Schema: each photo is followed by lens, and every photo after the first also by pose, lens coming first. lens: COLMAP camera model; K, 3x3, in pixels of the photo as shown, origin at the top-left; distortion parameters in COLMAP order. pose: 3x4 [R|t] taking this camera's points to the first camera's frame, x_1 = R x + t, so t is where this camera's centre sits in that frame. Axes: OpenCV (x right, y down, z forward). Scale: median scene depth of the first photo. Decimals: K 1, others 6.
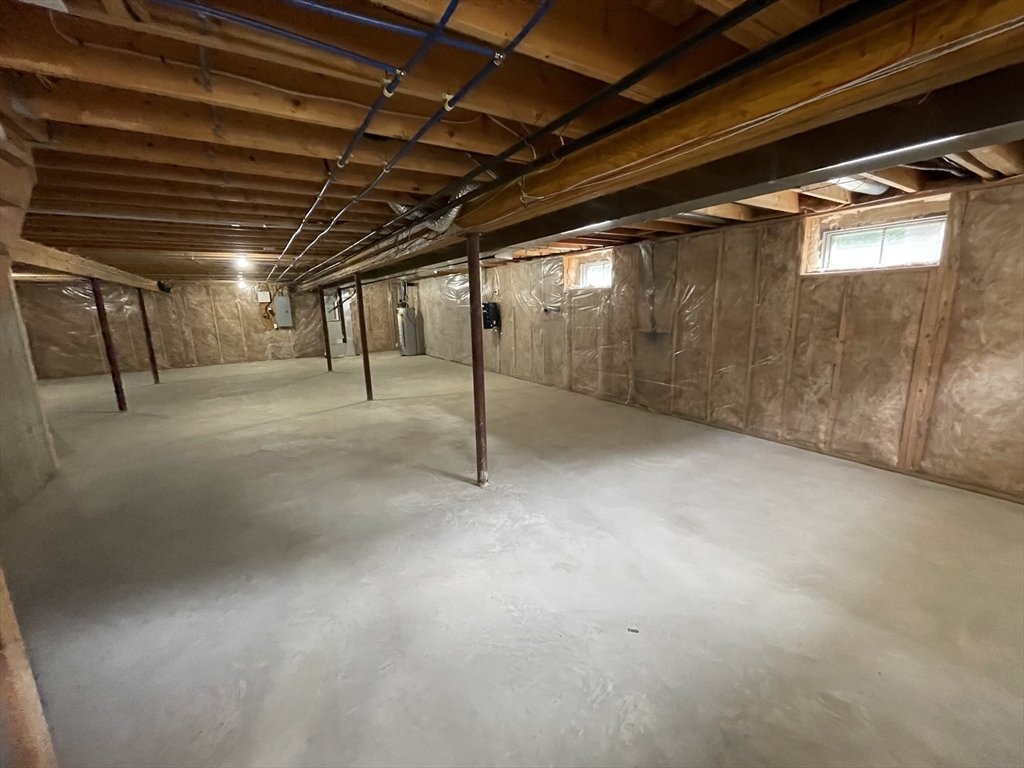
lens RADIAL K [[411.5, 0, 511.9], [0, 411.5, 383.5], [0, 0, 1]] dist [-0.002091, 0.000701]
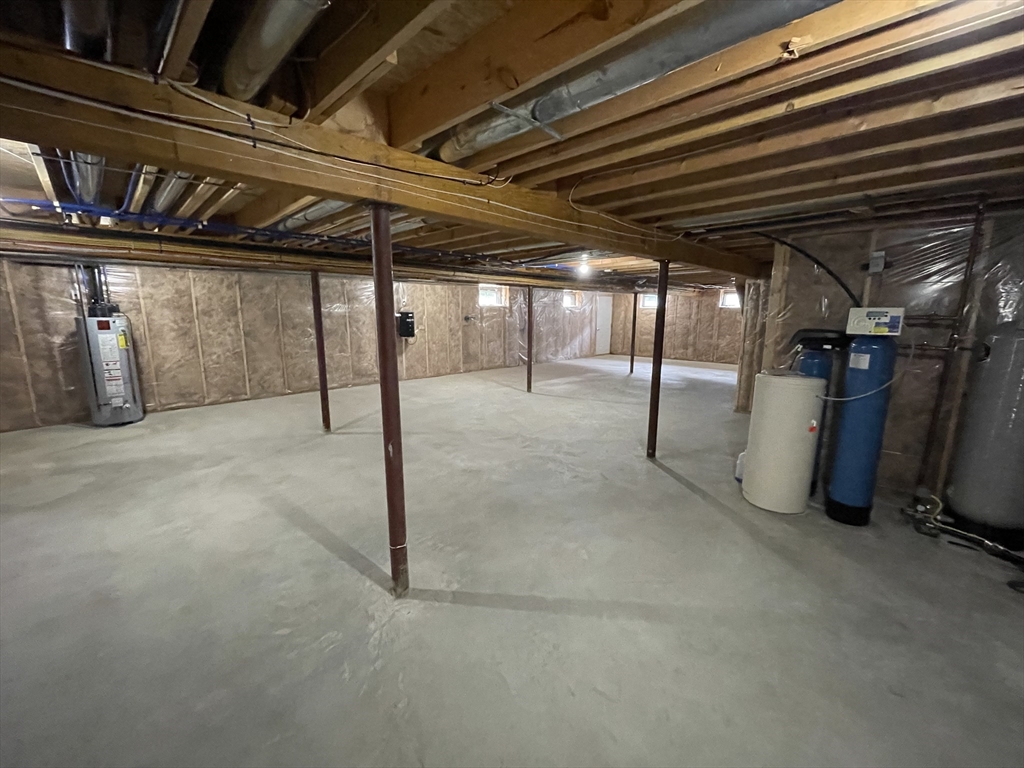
lens RADIAL K [[411.5, 0, 511.7], [0, 411.5, 385.2], [0, 0, 1]] dist [-0.002091, 0.000701]
pose [[-0.213213, -0.143487, 0.966412, -1.162199], [0.193535, 0.963352, 0.185732, -0.162535], [-0.957645, 0.226635, -0.177630, 0.967049]]
